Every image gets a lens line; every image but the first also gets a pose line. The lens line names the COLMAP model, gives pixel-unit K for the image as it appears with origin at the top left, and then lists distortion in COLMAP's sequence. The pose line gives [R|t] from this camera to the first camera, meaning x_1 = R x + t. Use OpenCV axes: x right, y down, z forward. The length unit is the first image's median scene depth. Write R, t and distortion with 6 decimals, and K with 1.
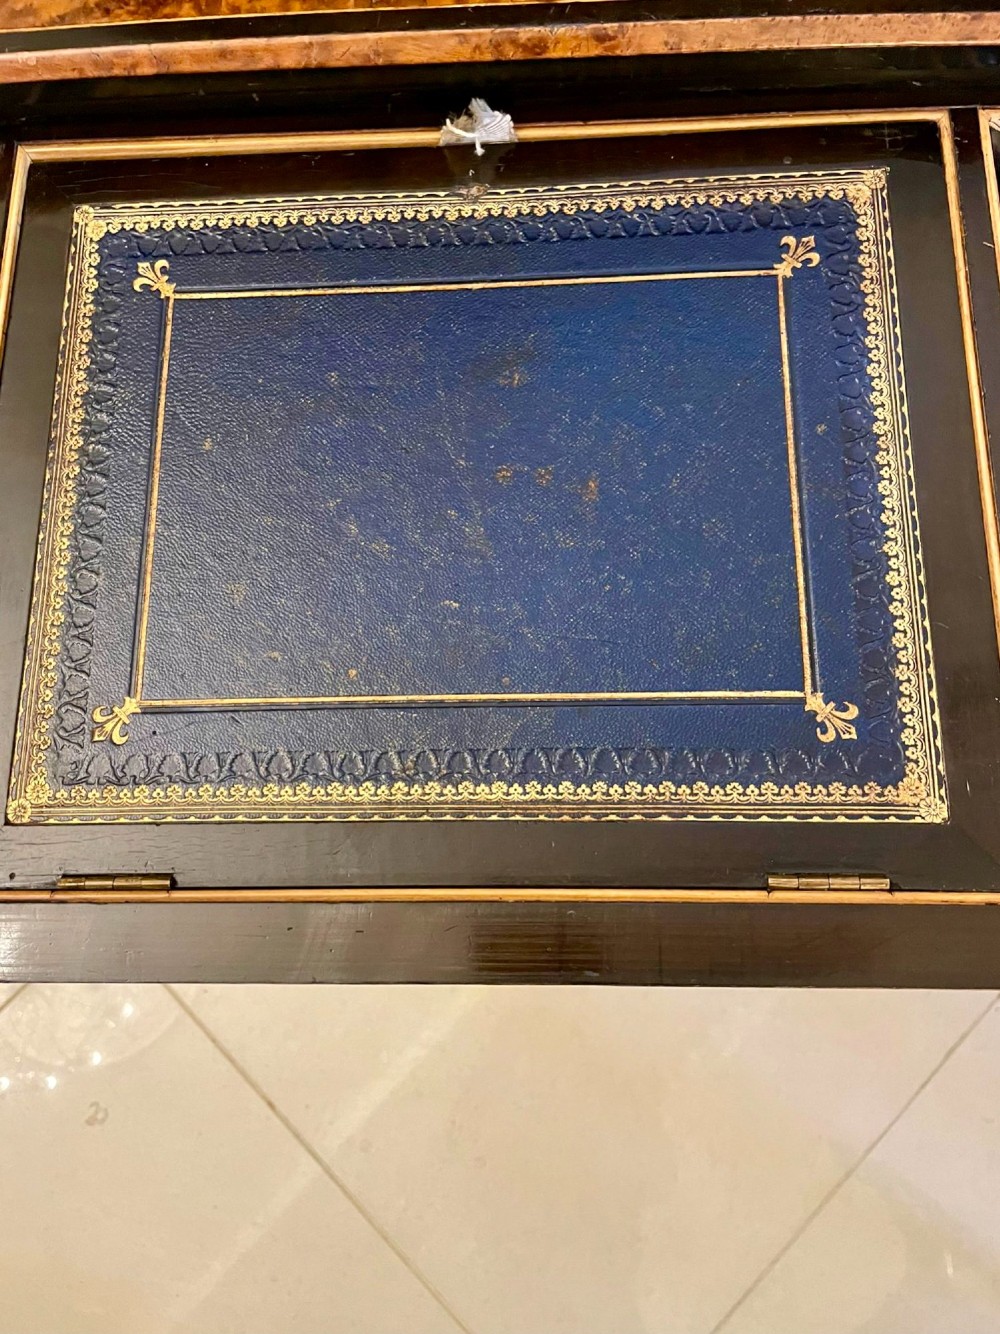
lens RADIAL K [[1071.2, 0, 505.4], [0, 1071.2, 672.9], [0, 0, 1]] dist [0.031012, -0.049115]
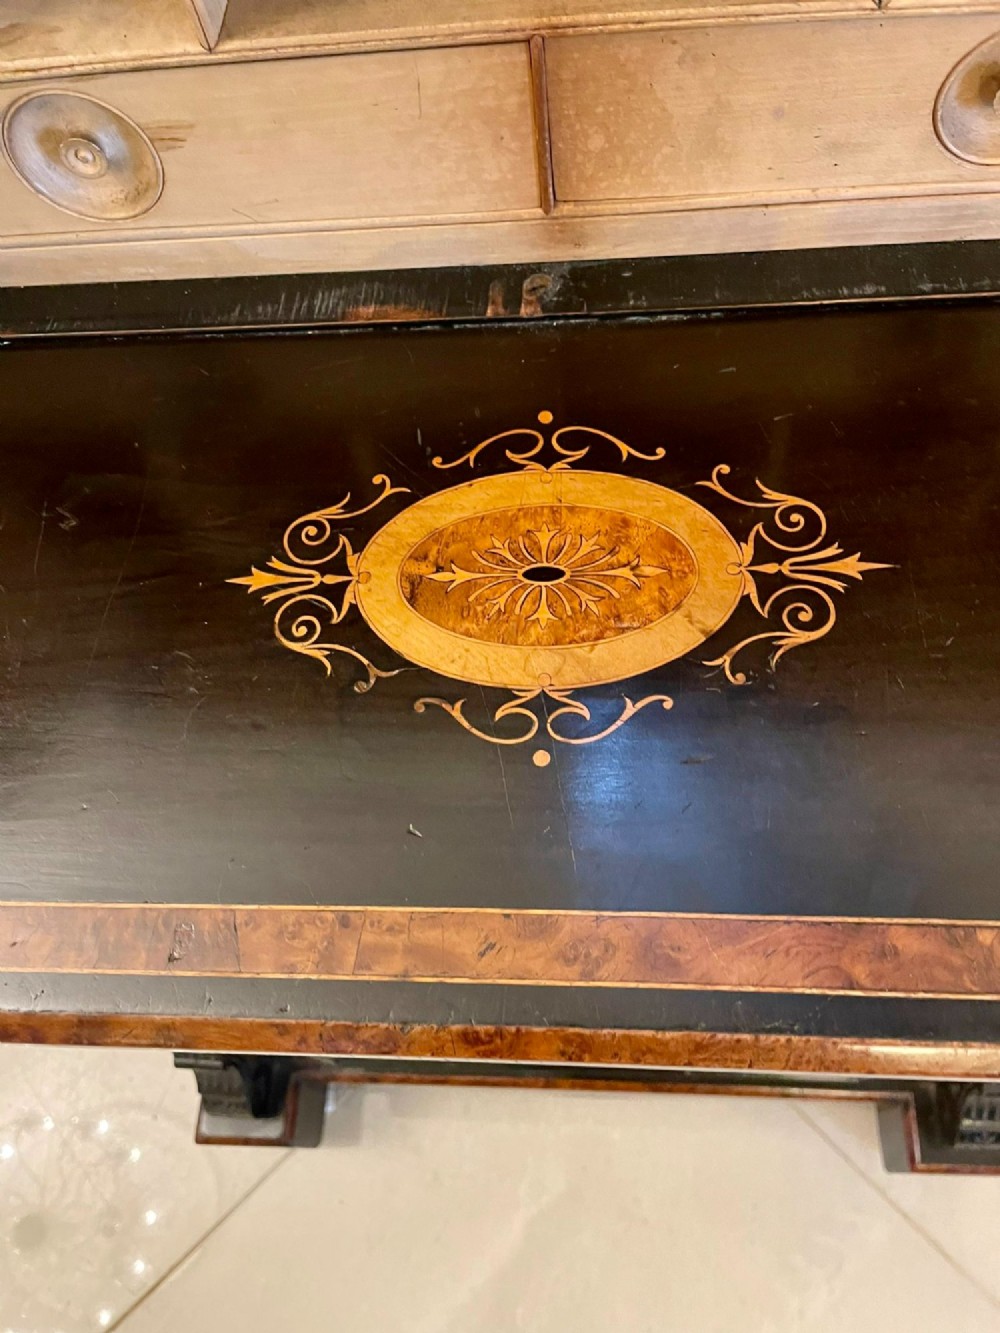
lens RADIAL K [[1052.1, 0, 505.6], [0, 1052.1, 656.6], [0, 0, 1]] dist [0.053443, -0.059472]
pose [[0.998626, 0.008292, -0.051737, 0.140615], [-0.017510, 0.983442, -0.180373, -0.691486], [0.049385, 0.181031, 0.982237, 0.255436]]
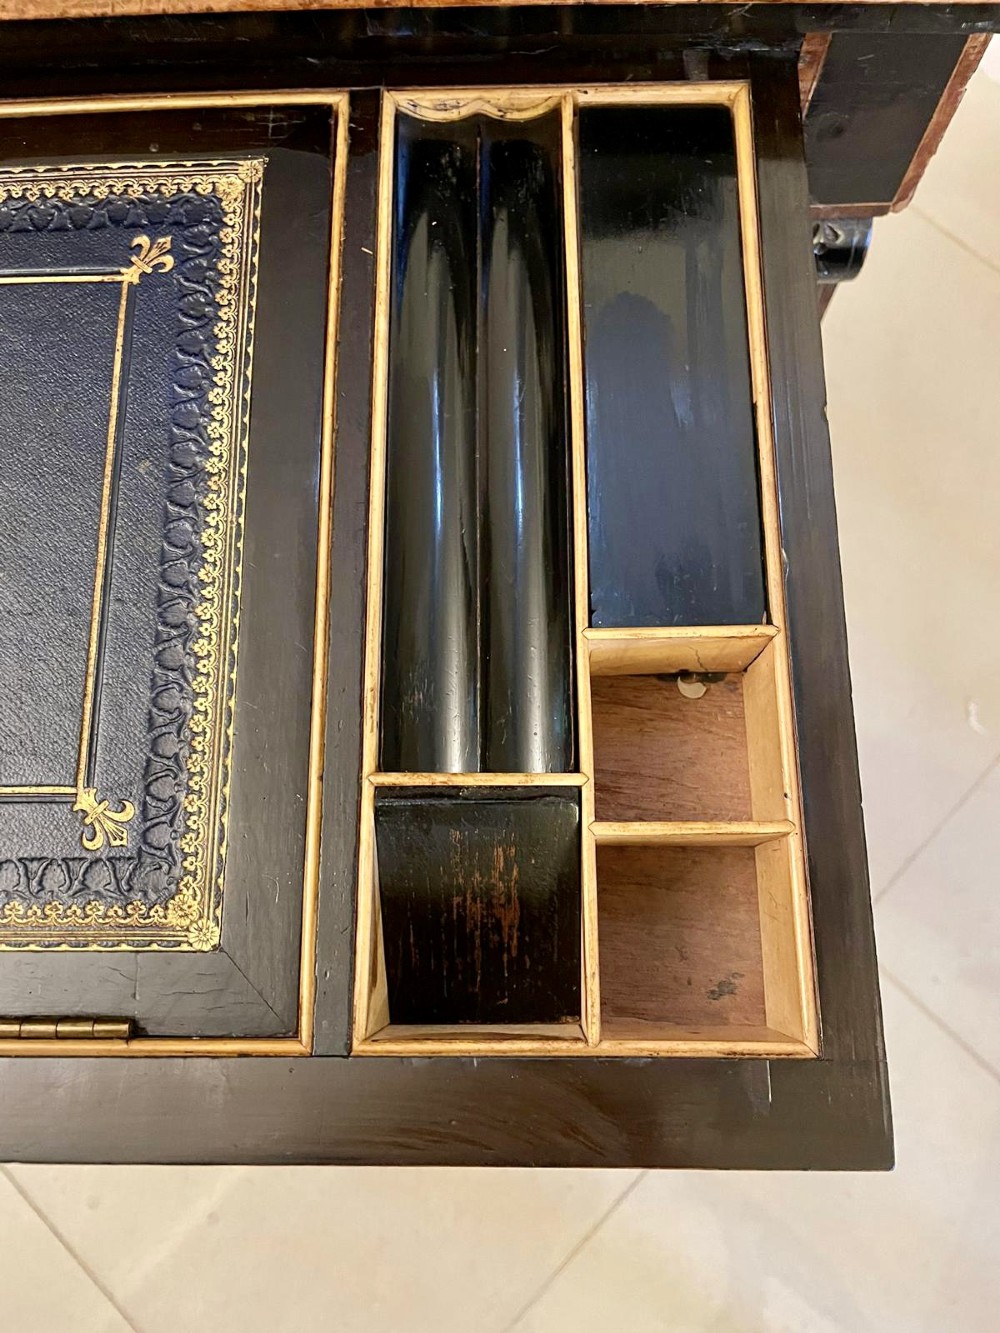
lens RADIAL K [[1032.1, 0, 504.4], [0, 1032.1, 661.6], [0, 0, 1]] dist [0.073822, -0.098782]
pose [[0.999476, 0.002339, 0.032294, 0.531202], [-0.001942, 0.999922, -0.012301, -0.062831], [-0.032320, 0.012232, 0.999403, 0.176484]]
